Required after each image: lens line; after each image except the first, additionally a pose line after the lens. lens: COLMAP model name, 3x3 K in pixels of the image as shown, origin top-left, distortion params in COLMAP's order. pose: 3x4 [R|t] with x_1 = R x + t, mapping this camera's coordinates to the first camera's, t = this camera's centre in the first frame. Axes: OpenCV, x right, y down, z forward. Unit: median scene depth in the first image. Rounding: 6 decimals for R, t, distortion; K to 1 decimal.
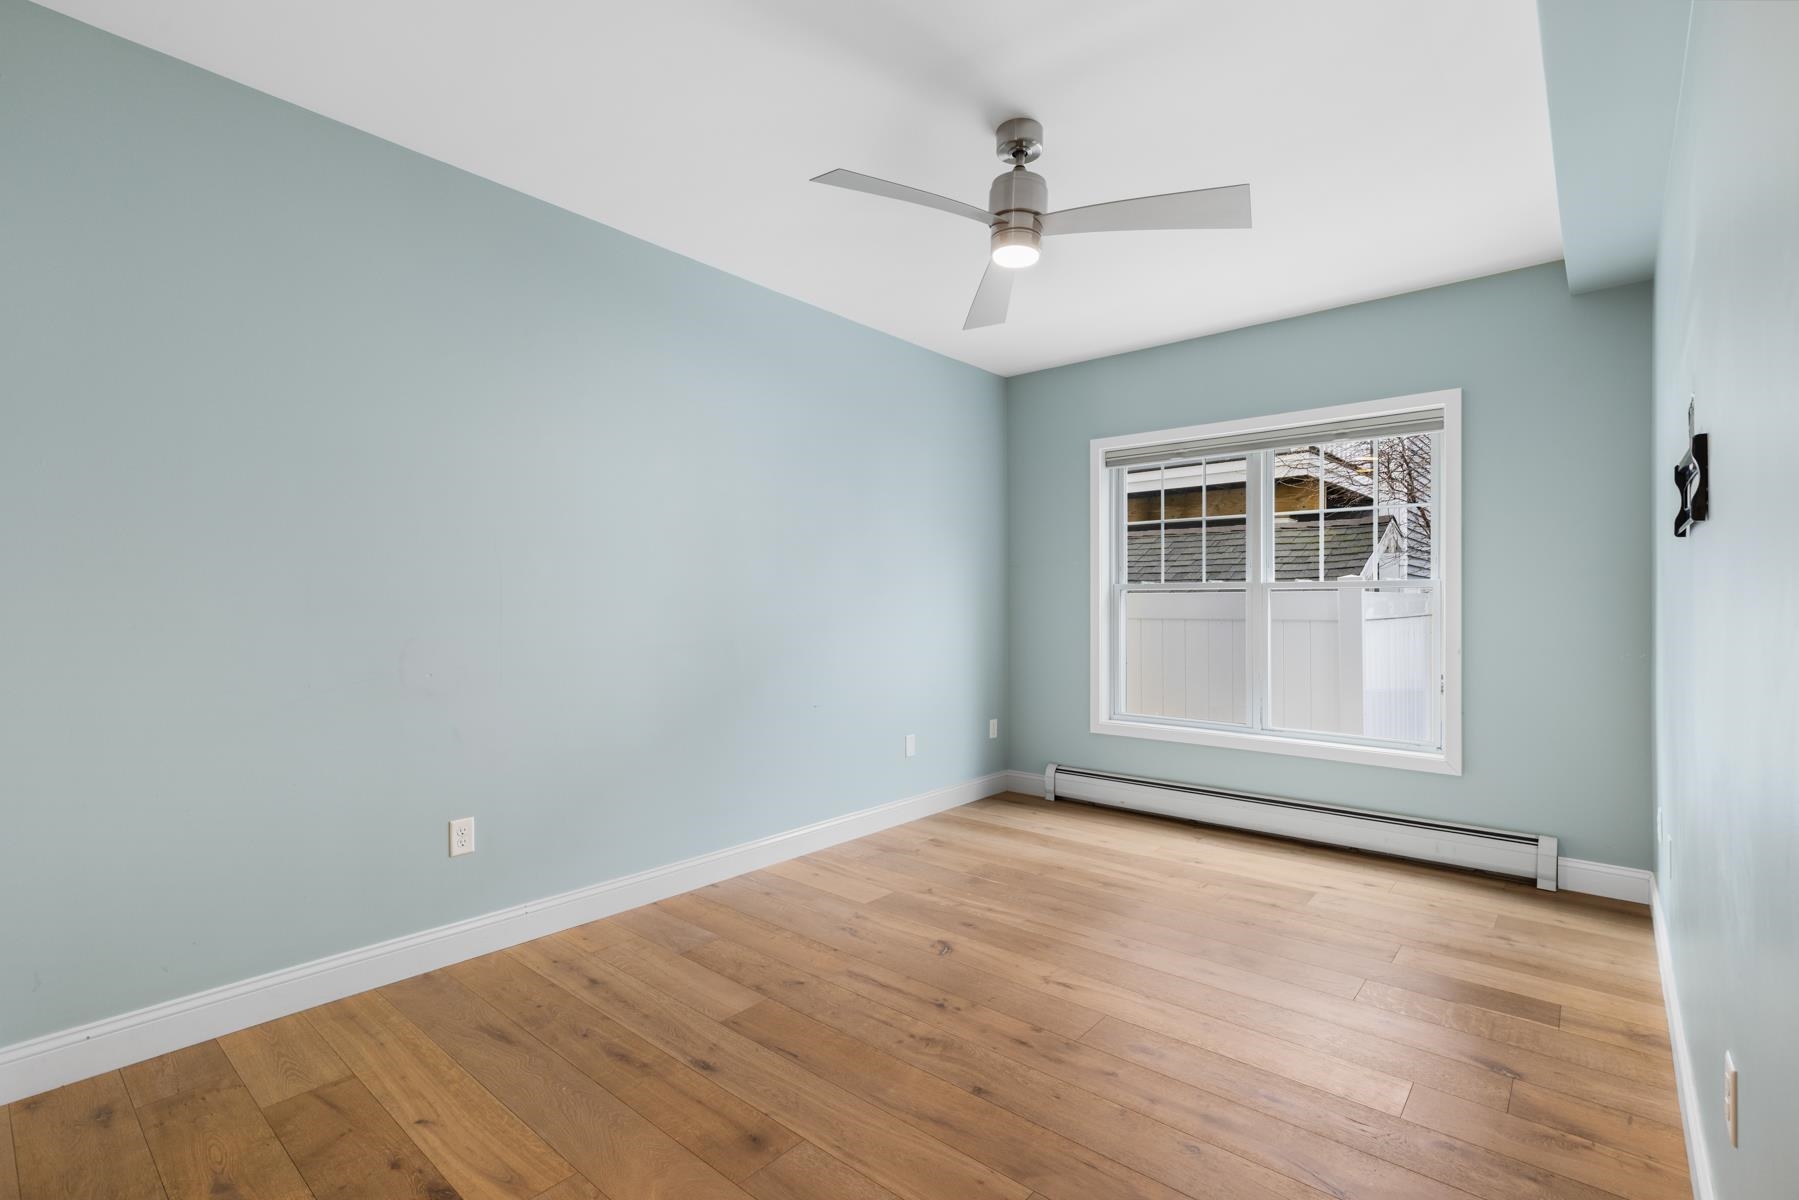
lens RADIAL K [[815.2, 0, 908.0], [0, 815.2, 597.8], [0, 0, 1]] dist [0.010075, -0.001076]
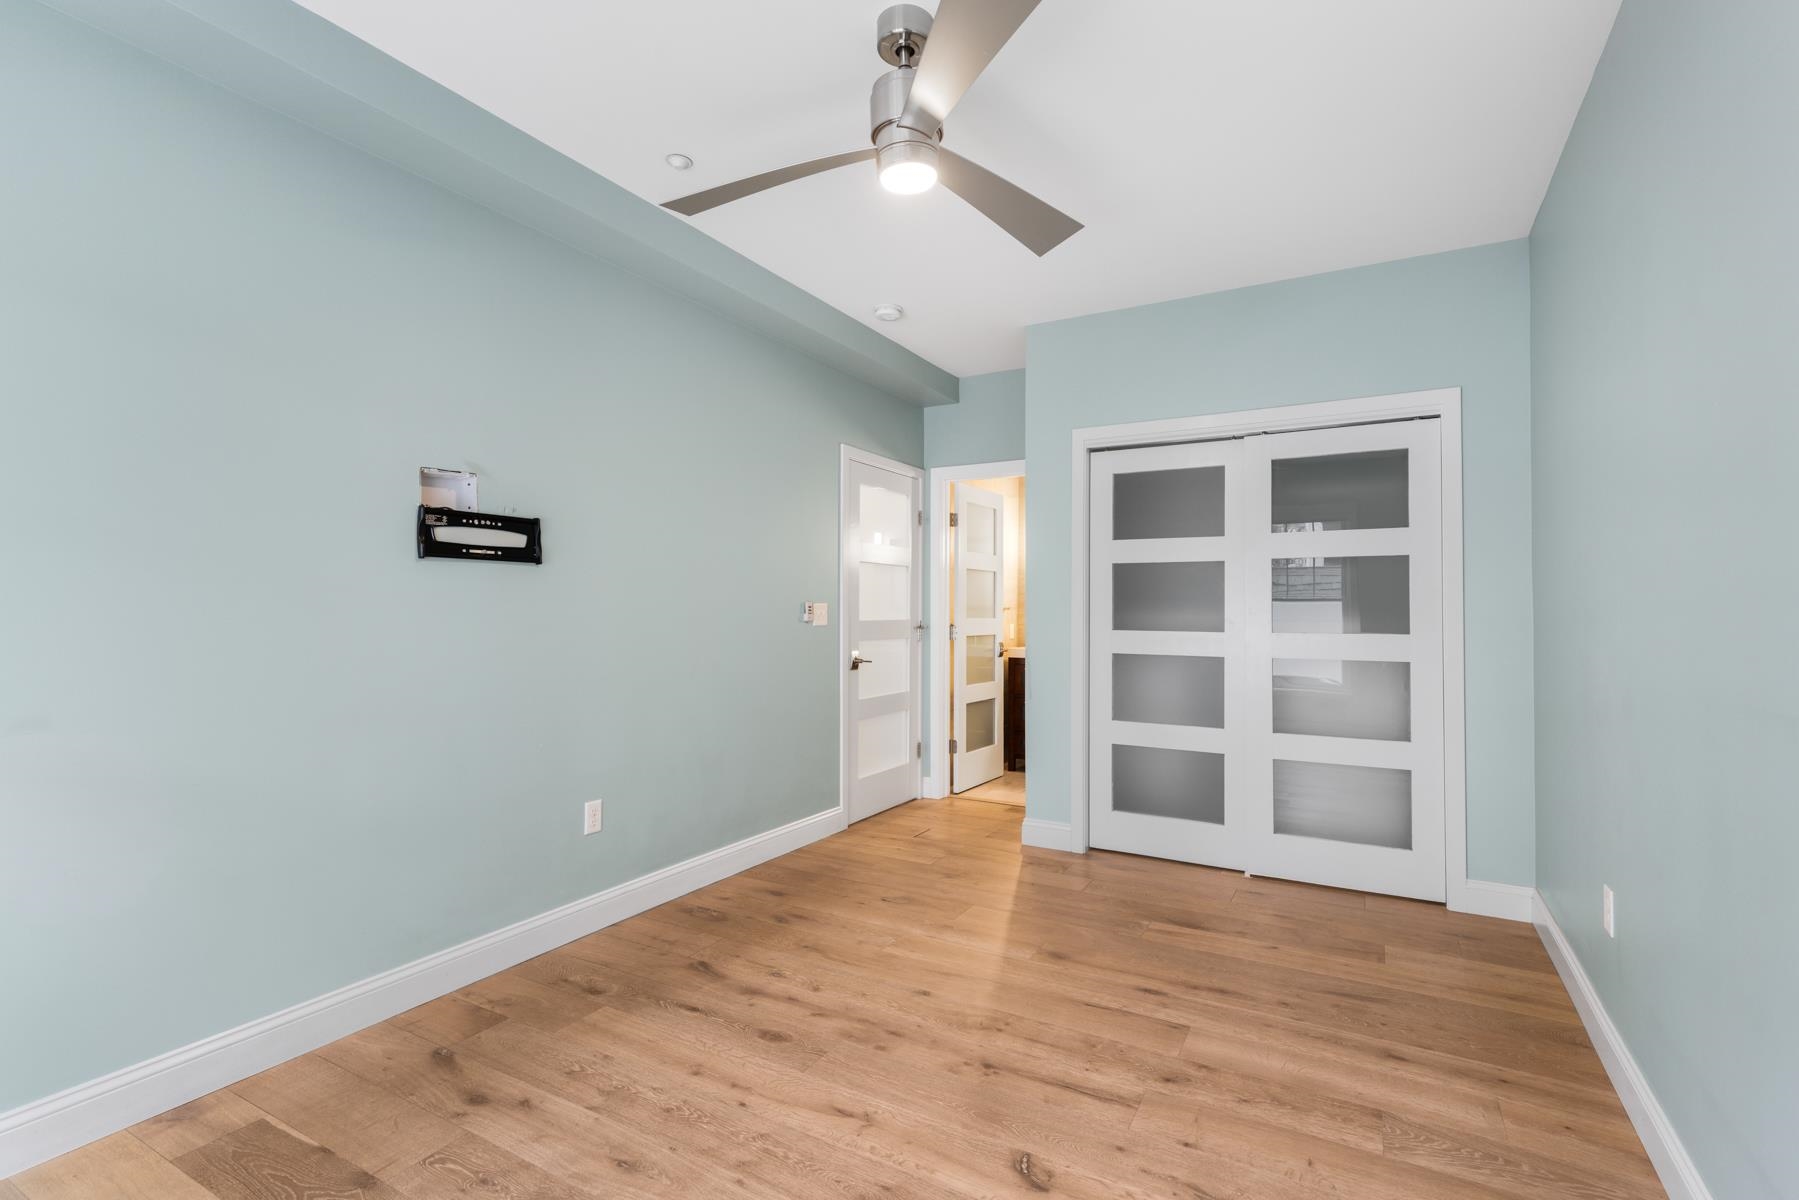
lens RADIAL K [[815.2, 0, 908.0], [0, 815.2, 597.8], [0, 0, 1]] dist [0.010075, -0.001076]
pose [[-0.981587, -0.009085, -0.190799, 0.208287], [-0.003267, 0.999521, -0.030786, 0.016414], [0.190988, -0.029596, -0.981146, 1.305000]]
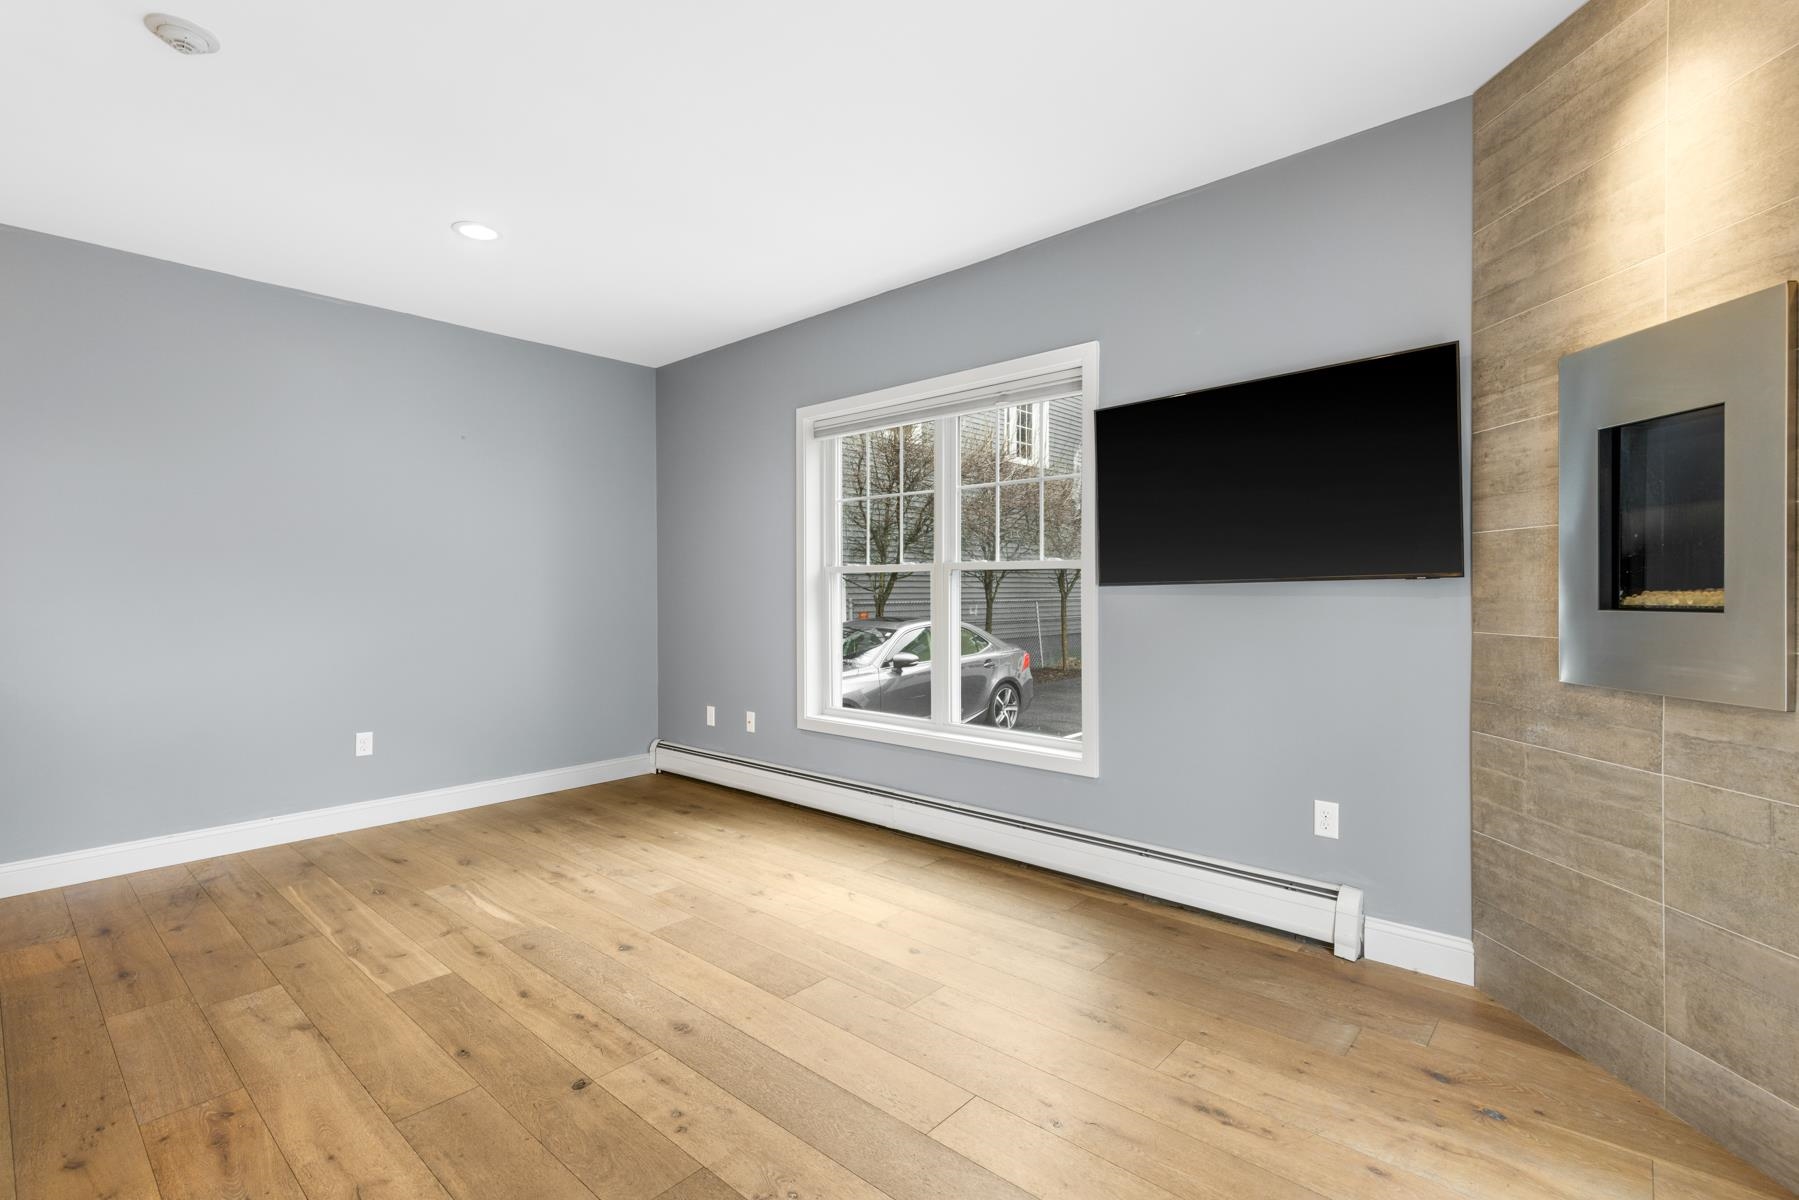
lens RADIAL K [[829.5, 0, 898.2], [0, 829.5, 597.8], [0, 0, 1]] dist [0.011523, -0.000553]
pose [[0.999445, -0.006680, -0.032650, 0.508658], [0.007376, 0.999747, 0.021239, -0.000811], [0.032500, -0.021468, 0.999241, 0.096448]]
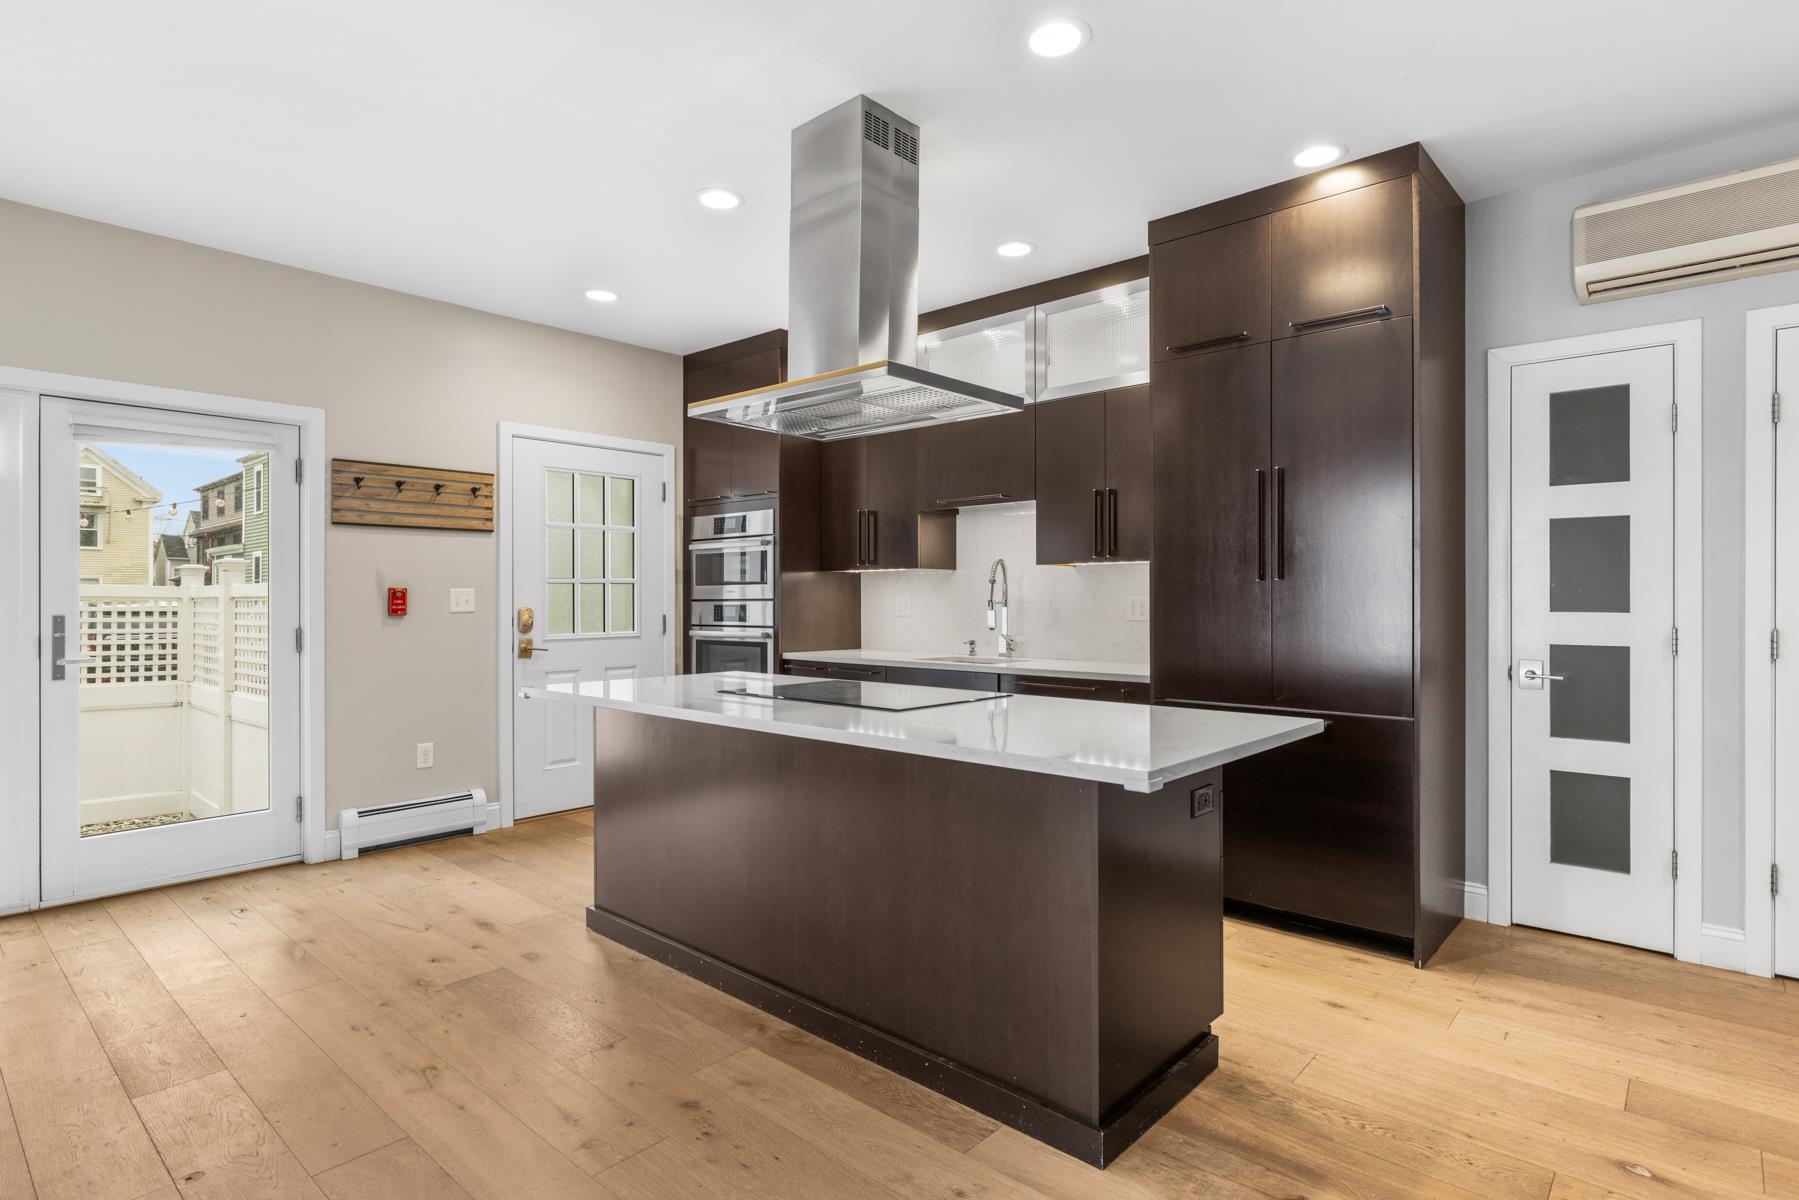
lens RADIAL K [[922.1, 0, 908.1], [0, 922.1, 596.1], [0, 0, 1]] dist [0.001279, 0.000257]
pose [[-0.999764, 0.001084, 0.021693, -0.164553], [0.000764, 0.999890, -0.014785, 0.015583], [-0.021707, -0.014765, -0.999655, 1.197913]]
